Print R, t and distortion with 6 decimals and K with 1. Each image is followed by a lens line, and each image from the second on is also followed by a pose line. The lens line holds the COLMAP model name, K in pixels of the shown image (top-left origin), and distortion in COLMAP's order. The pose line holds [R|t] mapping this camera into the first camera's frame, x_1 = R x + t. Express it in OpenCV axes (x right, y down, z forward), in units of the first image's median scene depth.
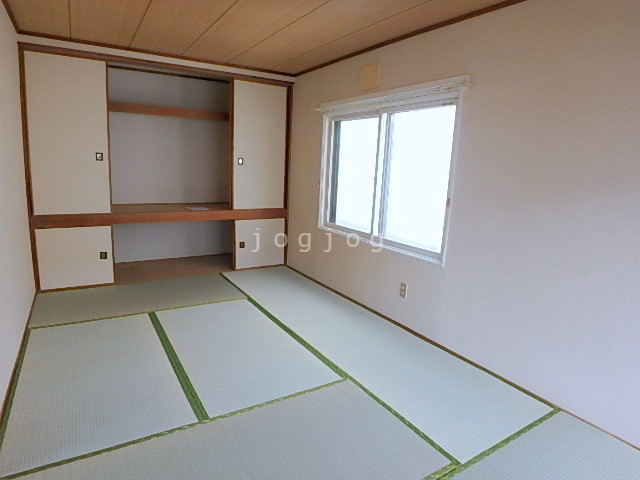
lens RADIAL K [[391.0, 0, 322.7], [0, 391.0, 236.6], [0, 0, 1]] dist [-0.048121, -0.022358]
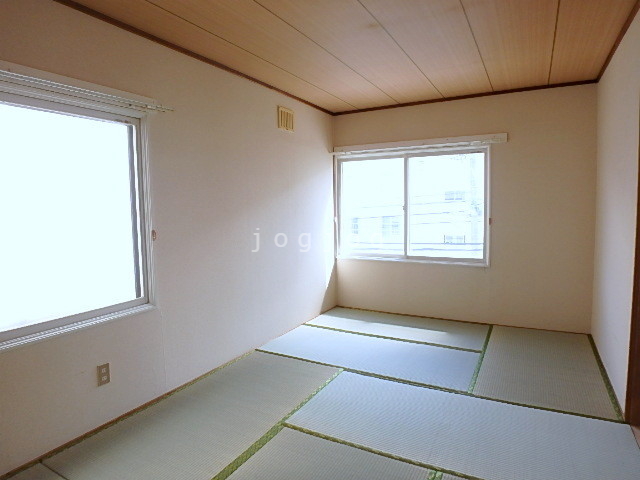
lens RADIAL K [[391.0, 0, 322.7], [0, 391.0, 236.6], [0, 0, 1]] dist [-0.048121, -0.022358]
pose [[-0.494728, -0.107951, 0.862317, -0.929977], [0.137898, 0.969932, 0.200538, -0.310997], [-0.858037, 0.218123, -0.464967, 1.578732]]
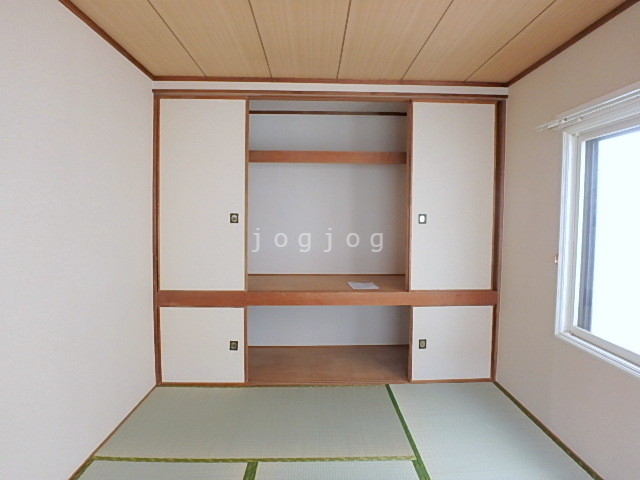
lens RADIAL K [[391.0, 0, 322.7], [0, 391.0, 236.6], [0, 0, 1]] dist [-0.048121, -0.022358]
pose [[0.861955, -0.011666, -0.506851, -0.019318], [-0.057201, 0.991114, -0.120088, -0.076245], [0.503748, 0.132503, 0.853628, 0.361621]]
